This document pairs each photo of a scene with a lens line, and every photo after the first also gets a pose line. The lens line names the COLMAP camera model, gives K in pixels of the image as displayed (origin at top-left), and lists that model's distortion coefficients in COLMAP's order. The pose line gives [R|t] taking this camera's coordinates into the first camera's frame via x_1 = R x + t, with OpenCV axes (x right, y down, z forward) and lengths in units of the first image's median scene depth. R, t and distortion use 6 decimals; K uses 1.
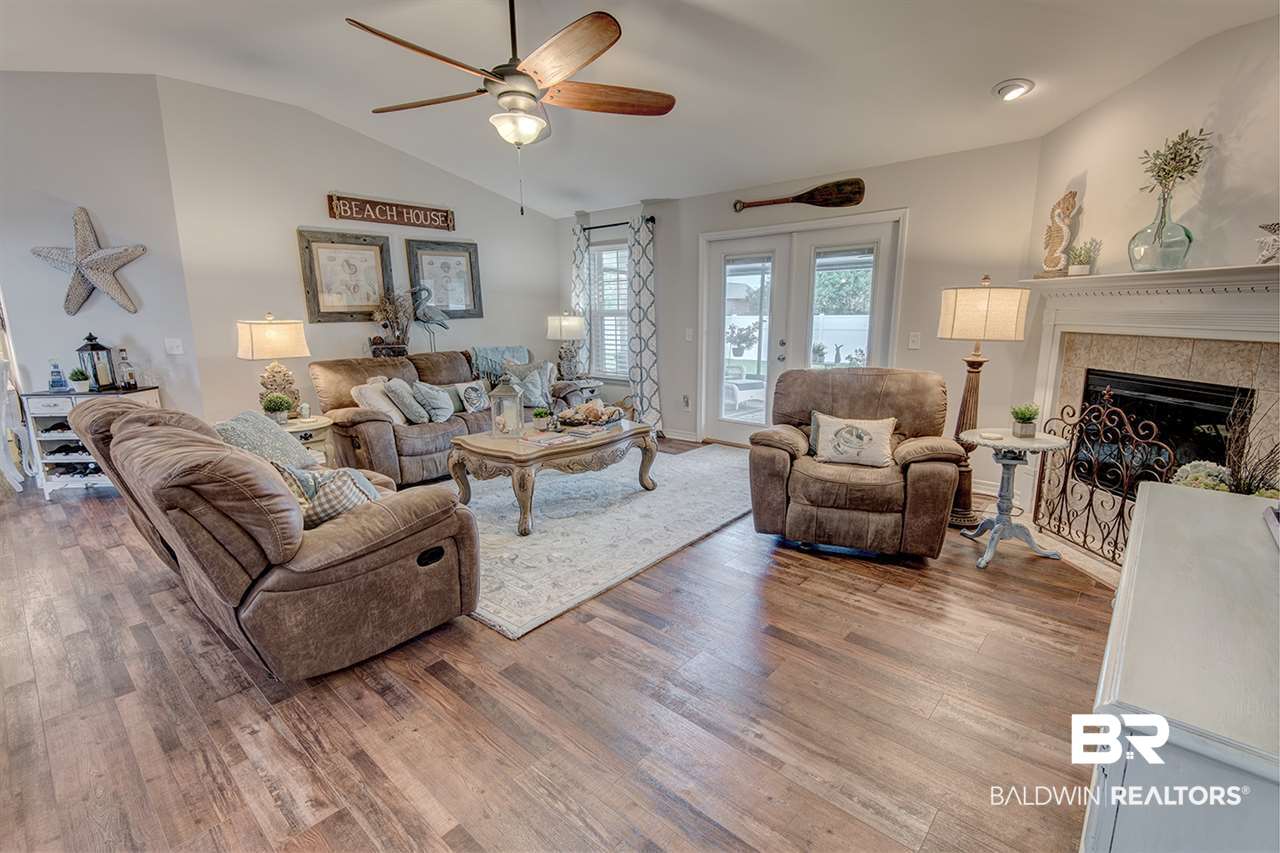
lens RADIAL K [[578.0, 0, 640.0], [0, 578.0, 426.5], [0, 0, 1]] dist [-0.002259, -0.001168]
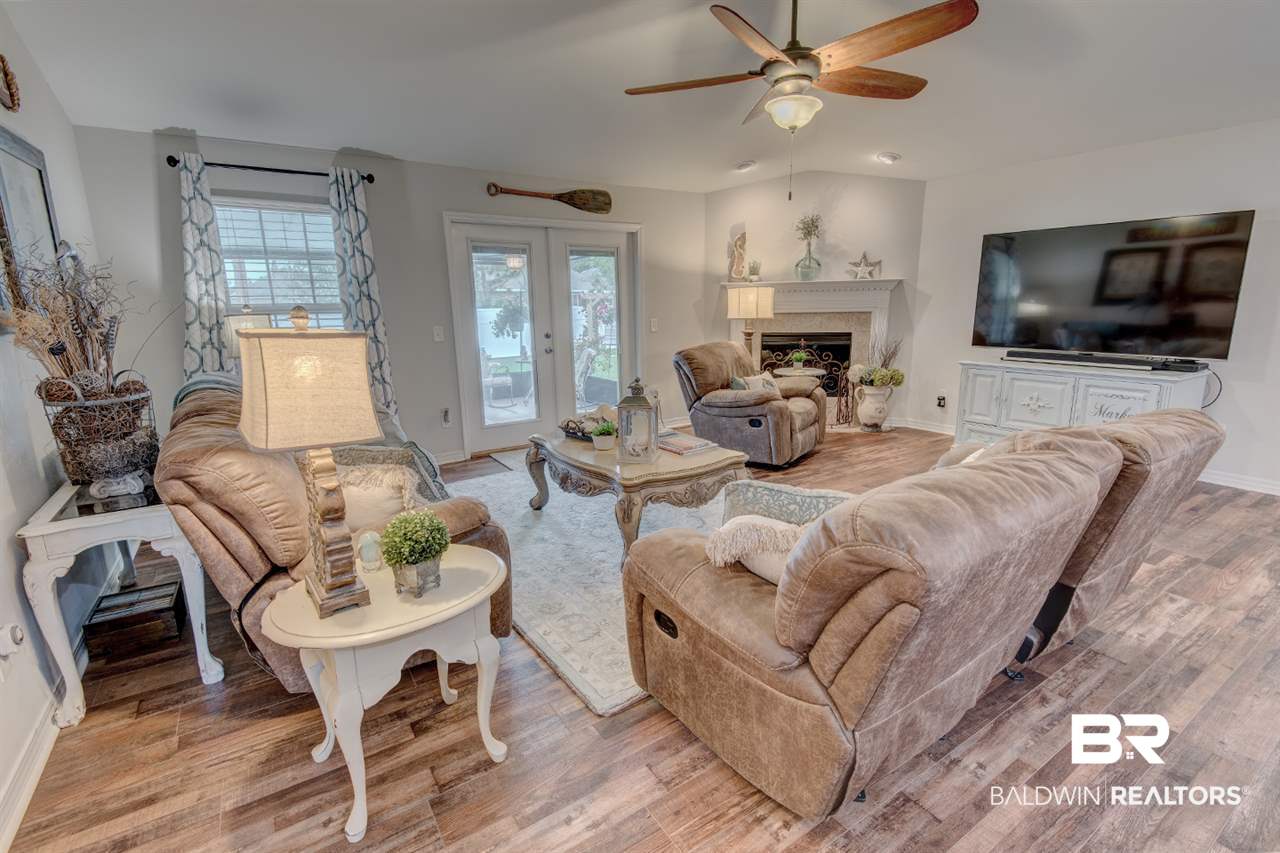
lens RADIAL K [[593.3, 0, 658.5], [0, 593.3, 421.4], [0, 0, 1]] dist [0.022840, -0.015220]
pose [[0.248057, -0.185050, 0.950907, -0.868063], [0.203679, 0.969608, 0.135557, -0.120281], [-0.947092, 0.160054, 0.278209, 0.657266]]
